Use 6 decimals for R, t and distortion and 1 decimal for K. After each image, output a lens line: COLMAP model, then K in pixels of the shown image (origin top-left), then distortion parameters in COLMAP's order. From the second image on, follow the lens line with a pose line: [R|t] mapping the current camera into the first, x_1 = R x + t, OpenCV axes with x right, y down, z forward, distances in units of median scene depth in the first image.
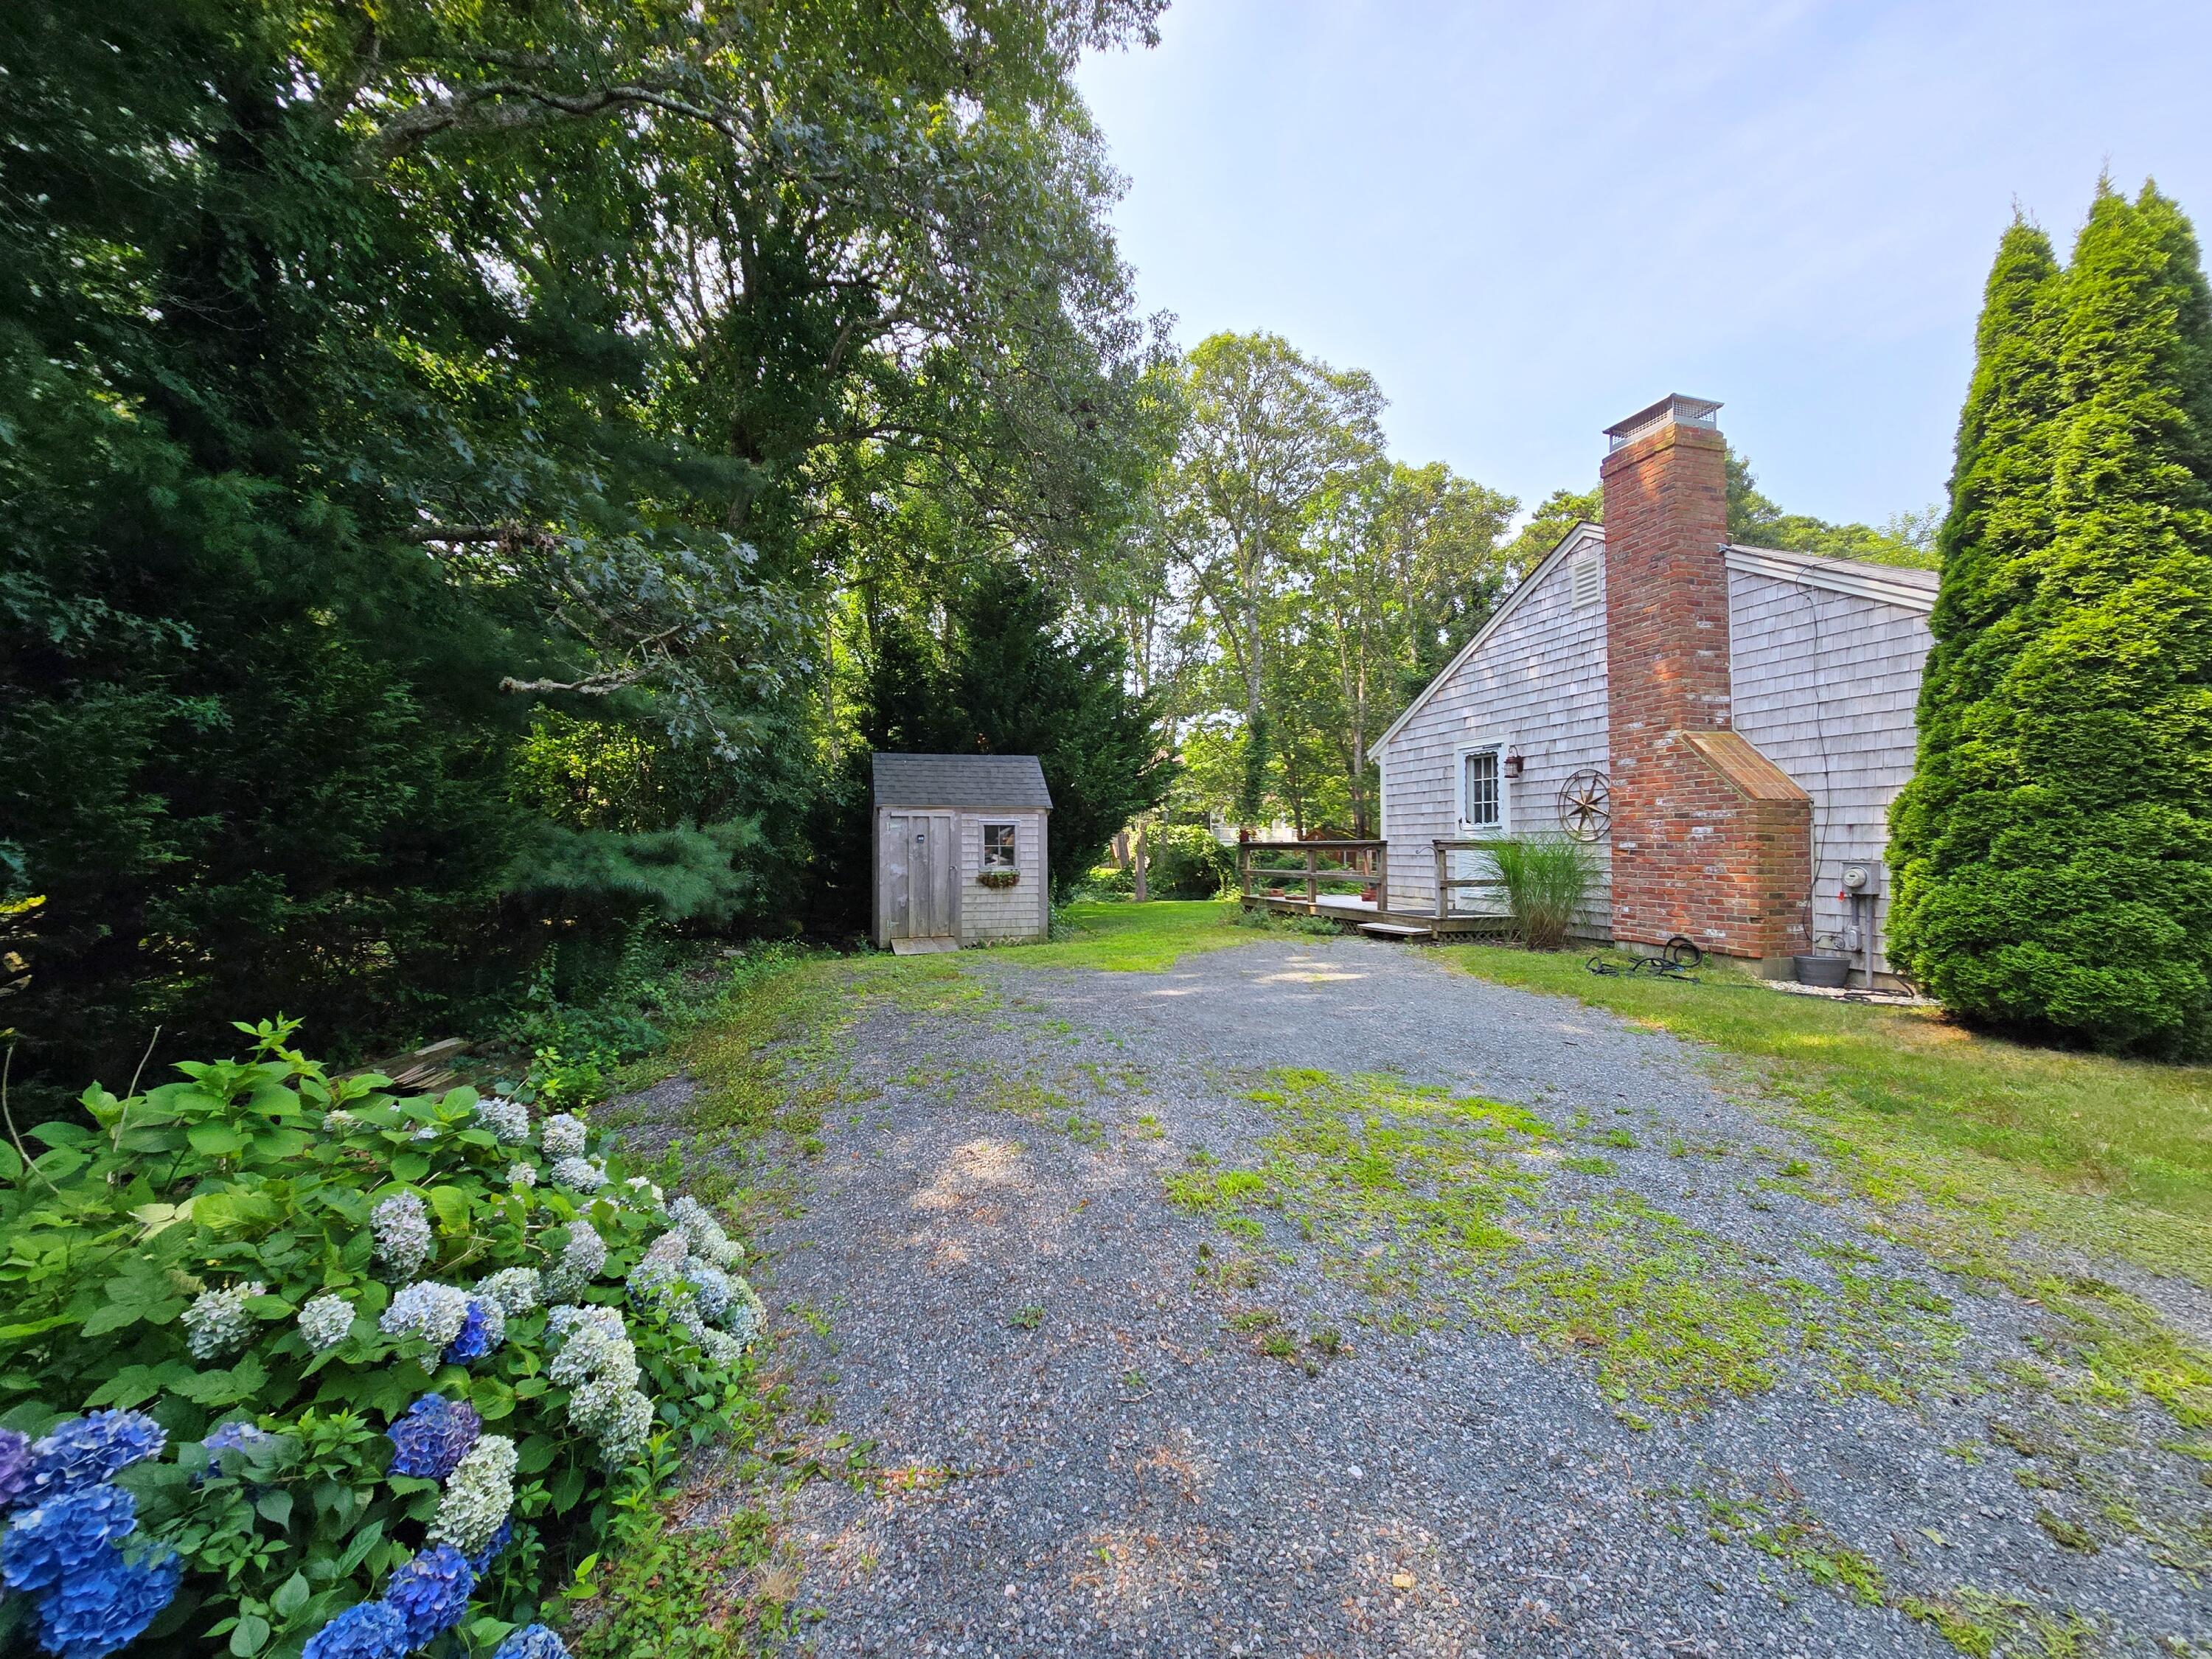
lens RADIAL K [[897.1, 0, 1115.9], [0, 897.1, 821.5], [0, 0, 1]] dist [-0.005693, -0.000174]
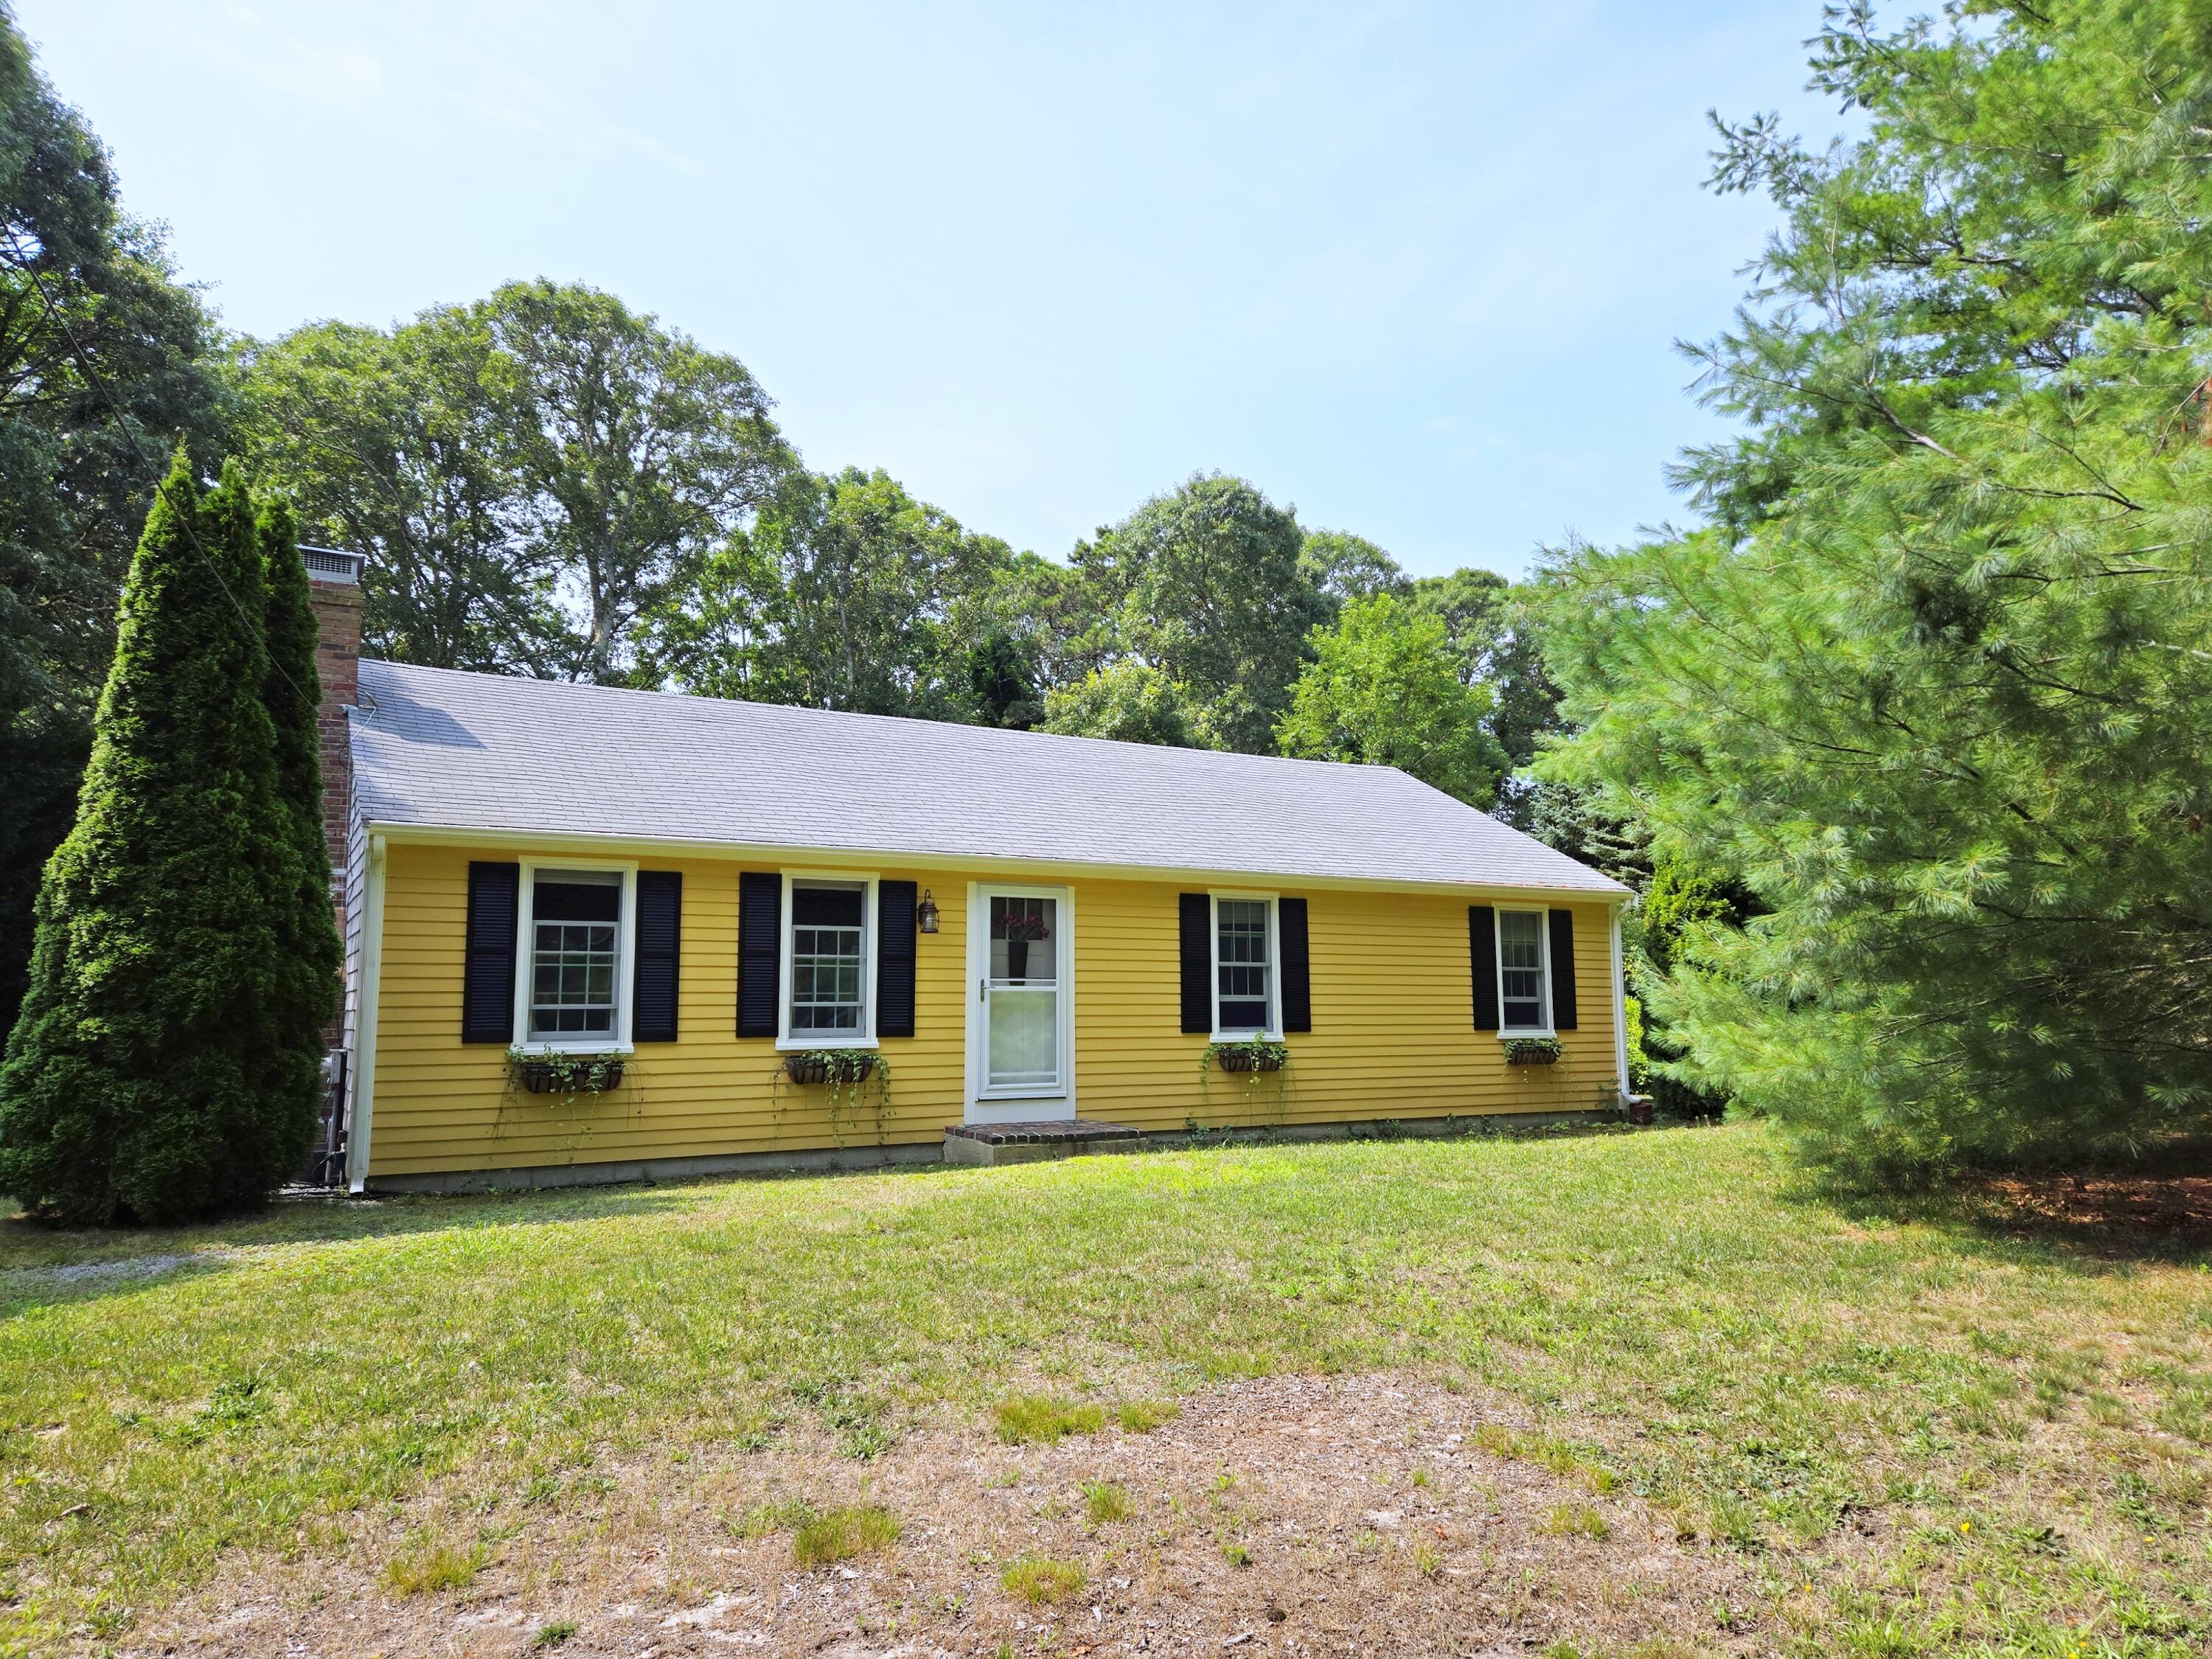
lens RADIAL K [[1455.0, 0, 1101.7], [0, 1455.0, 858.4], [0, 0, 1]] dist [0.088185, -0.079305]
pose [[0.973208, 0.015630, 0.229395, 1.385505], [0.002792, 0.996810, -0.079762, -0.029671], [-0.229910, 0.078266, 0.970060, -0.849508]]
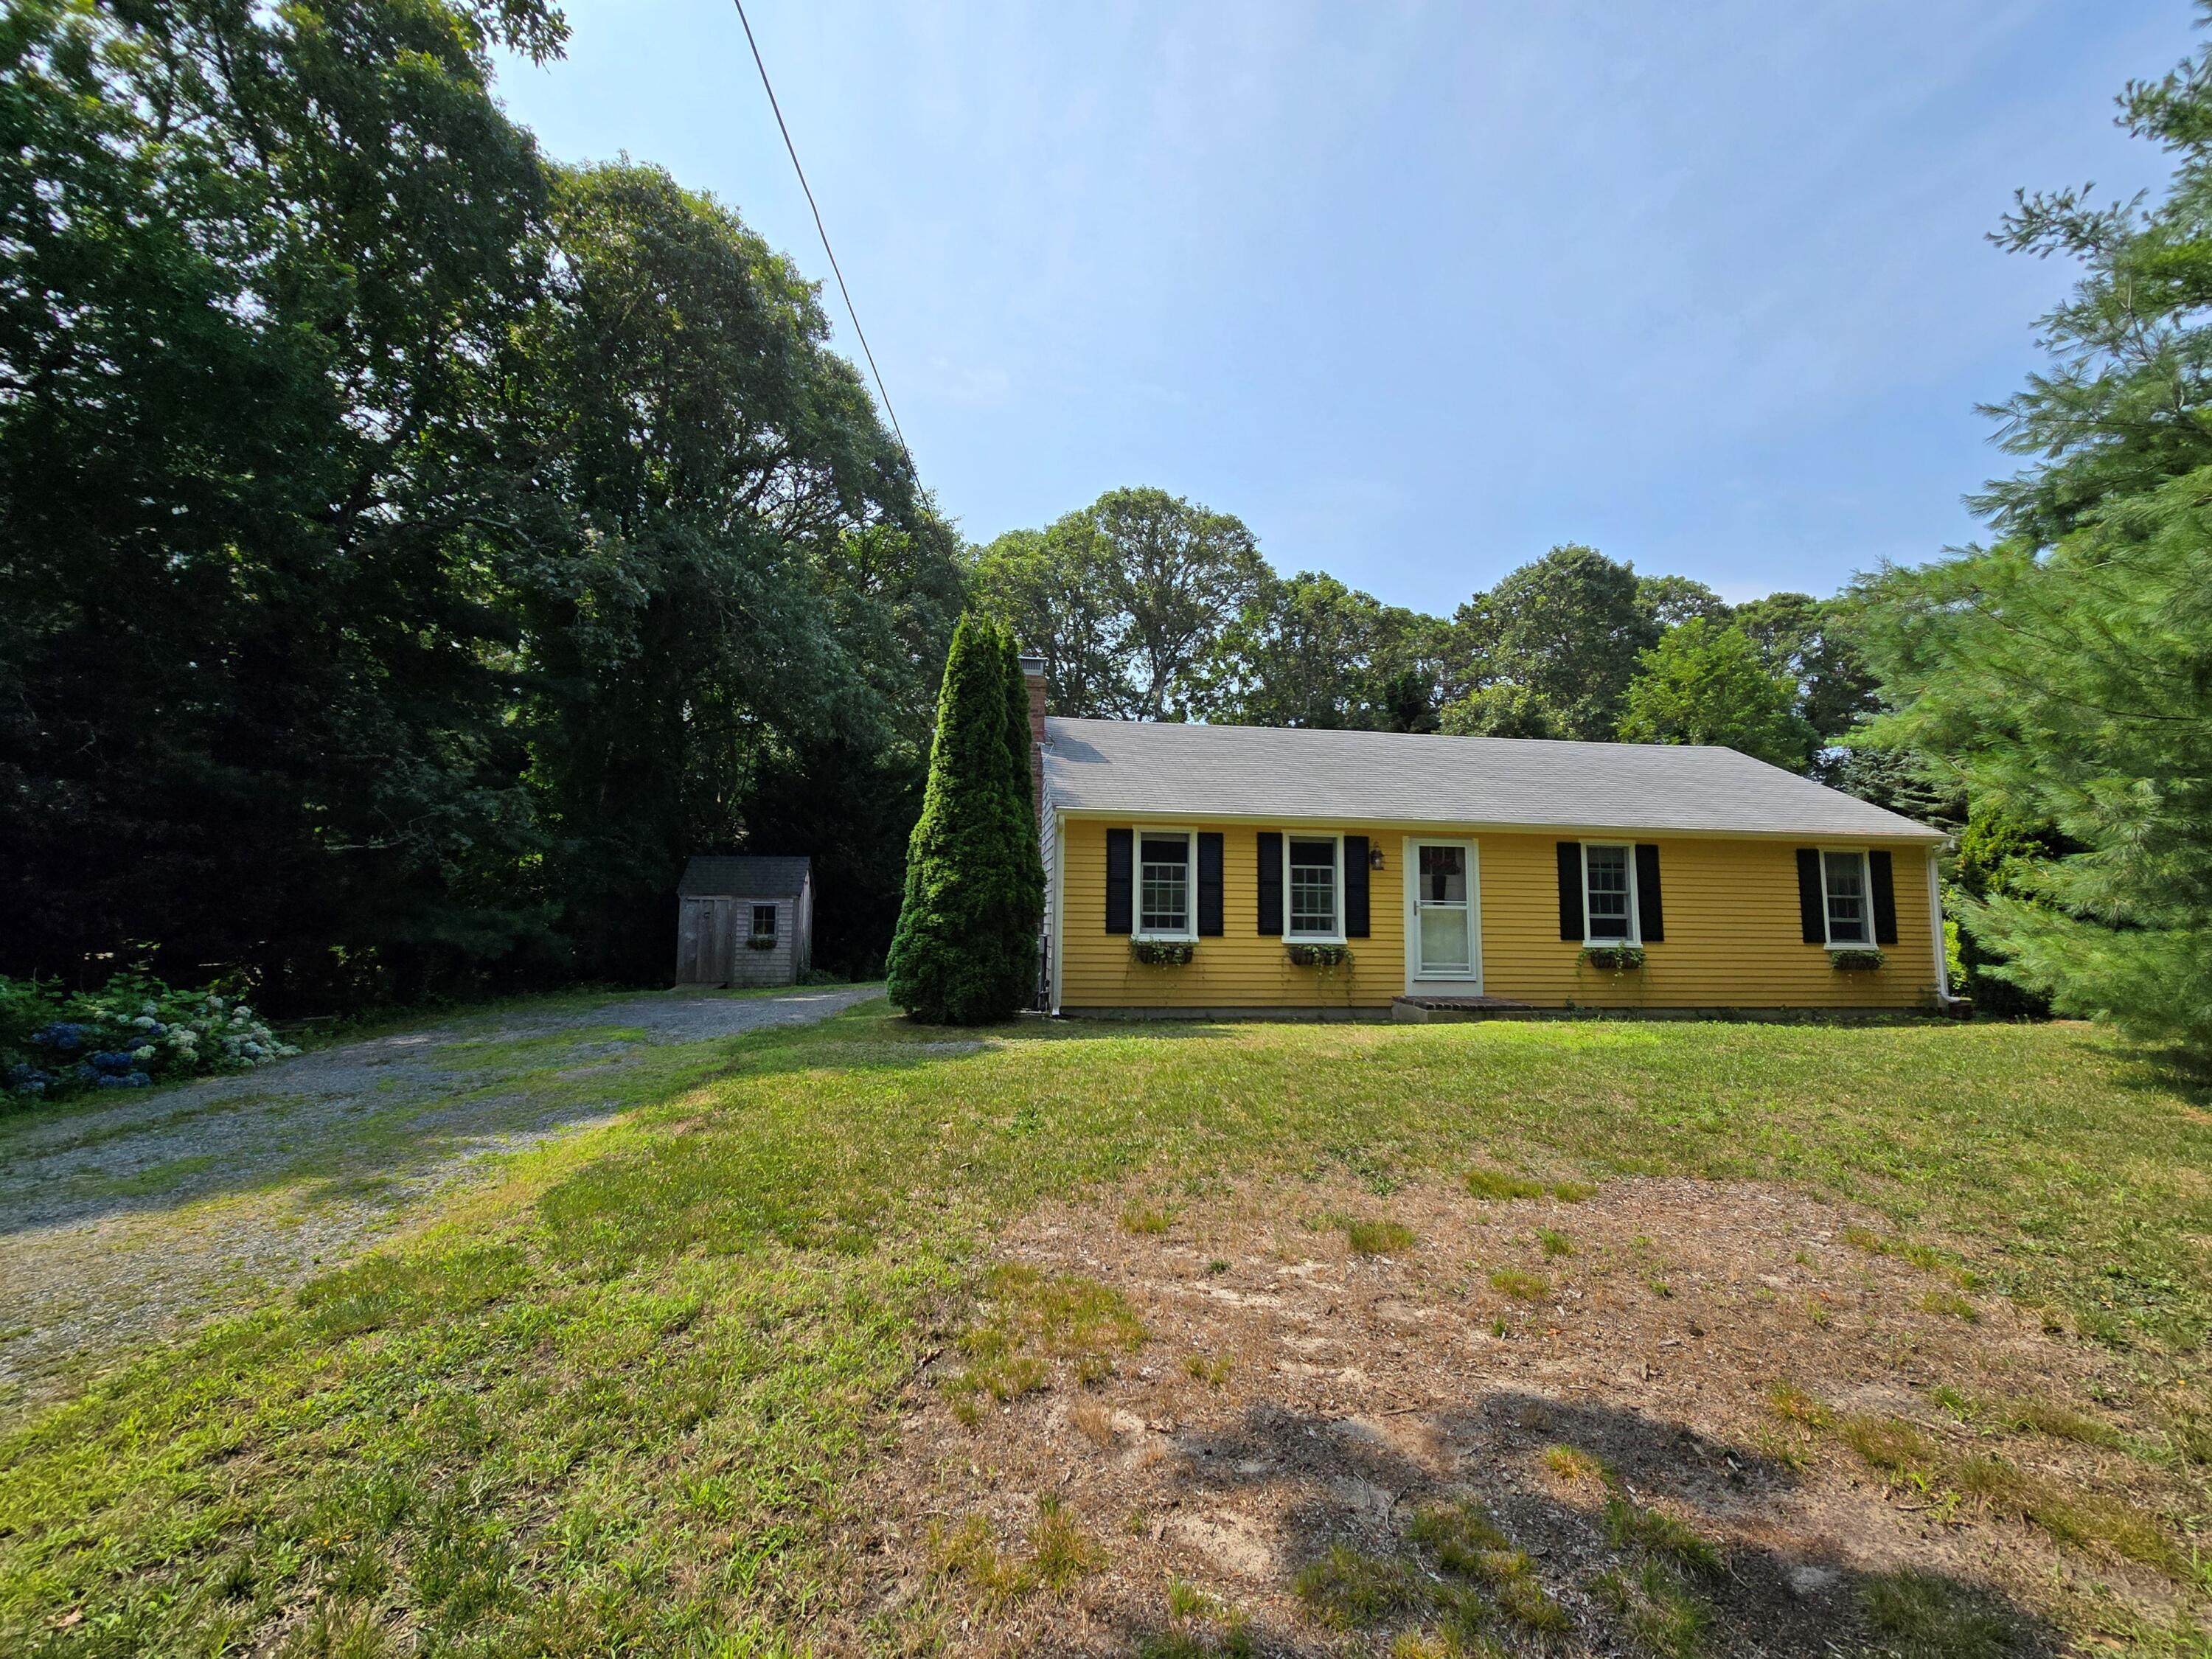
lens RADIAL K [[934.1, 0, 1101.5], [0, 934.1, 823.4], [0, 0, 1]] dist [-0.005023, 0.000684]
pose [[0.988532, -0.005779, -0.150904, 1.337876], [-0.006356, 0.996790, -0.079806, -0.025272], [0.150881, 0.079850, 0.985322, -0.876005]]
